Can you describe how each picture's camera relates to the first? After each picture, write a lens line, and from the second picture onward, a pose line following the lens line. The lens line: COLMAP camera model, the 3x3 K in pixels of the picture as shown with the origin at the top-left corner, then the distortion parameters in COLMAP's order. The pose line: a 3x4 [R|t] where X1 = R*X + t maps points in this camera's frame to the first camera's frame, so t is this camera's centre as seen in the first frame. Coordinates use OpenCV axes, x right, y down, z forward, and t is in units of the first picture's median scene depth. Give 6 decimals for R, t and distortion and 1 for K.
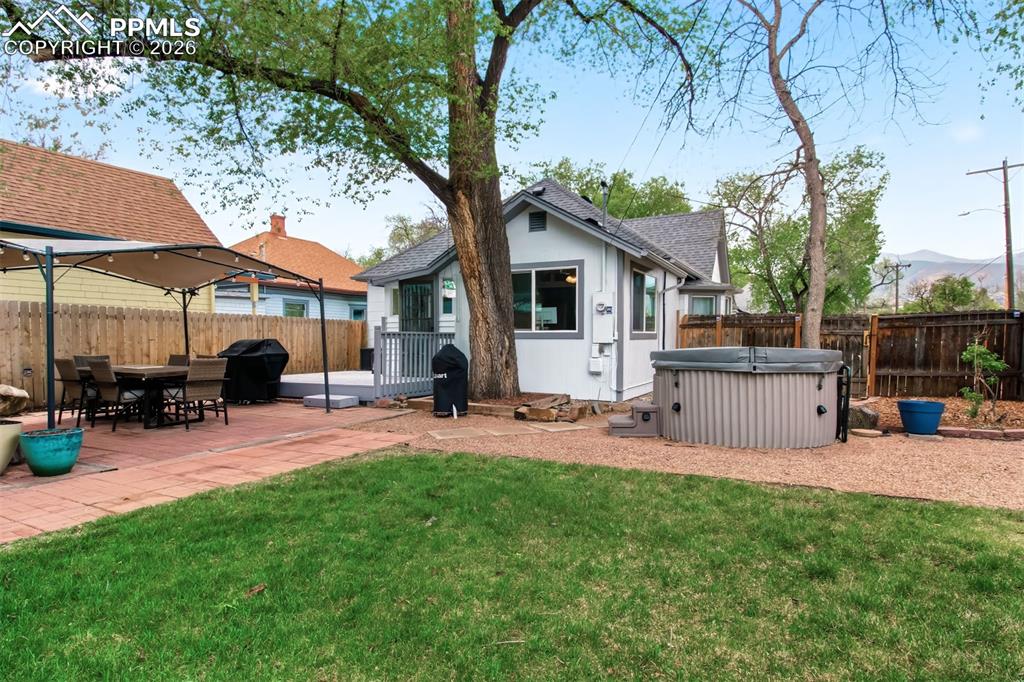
lens RADIAL K [[548.1, 0, 513.4], [0, 548.1, 358.4], [0, 0, 1]] dist [0.001443, -0.001179]
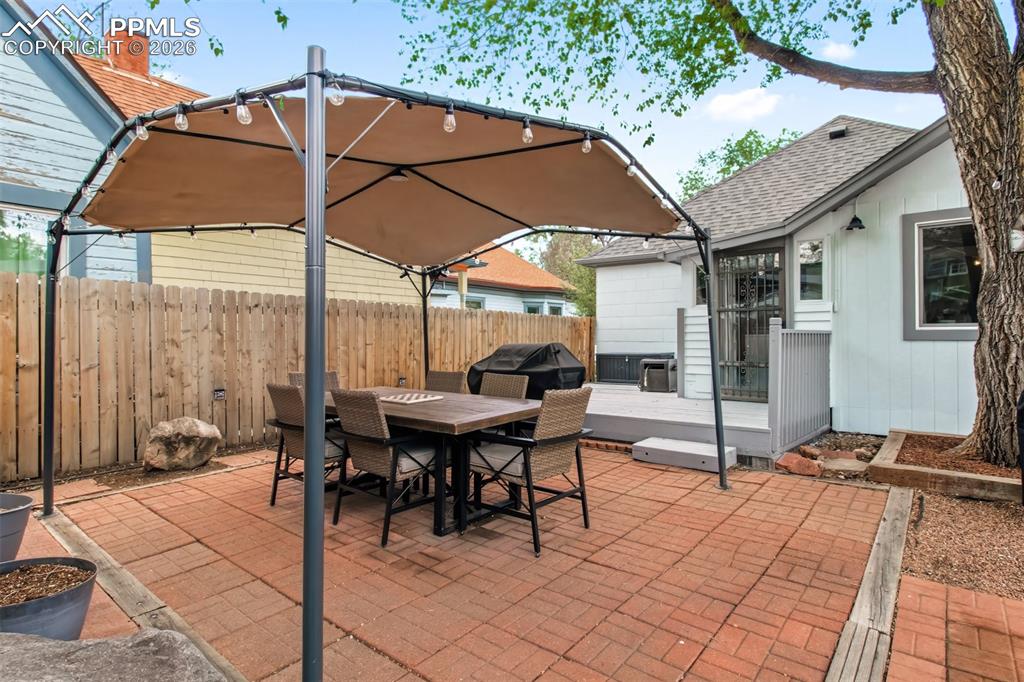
lens RADIAL K [[524.7, 0, 522.7], [0, 524.7, 337.6], [0, 0, 1]] dist [0.003110, -0.000471]
pose [[0.982179, -0.005922, -0.187856, -0.371284], [-0.001055, 0.999314, -0.037022, -0.019236], [0.187946, 0.036561, 0.981499, 0.405159]]
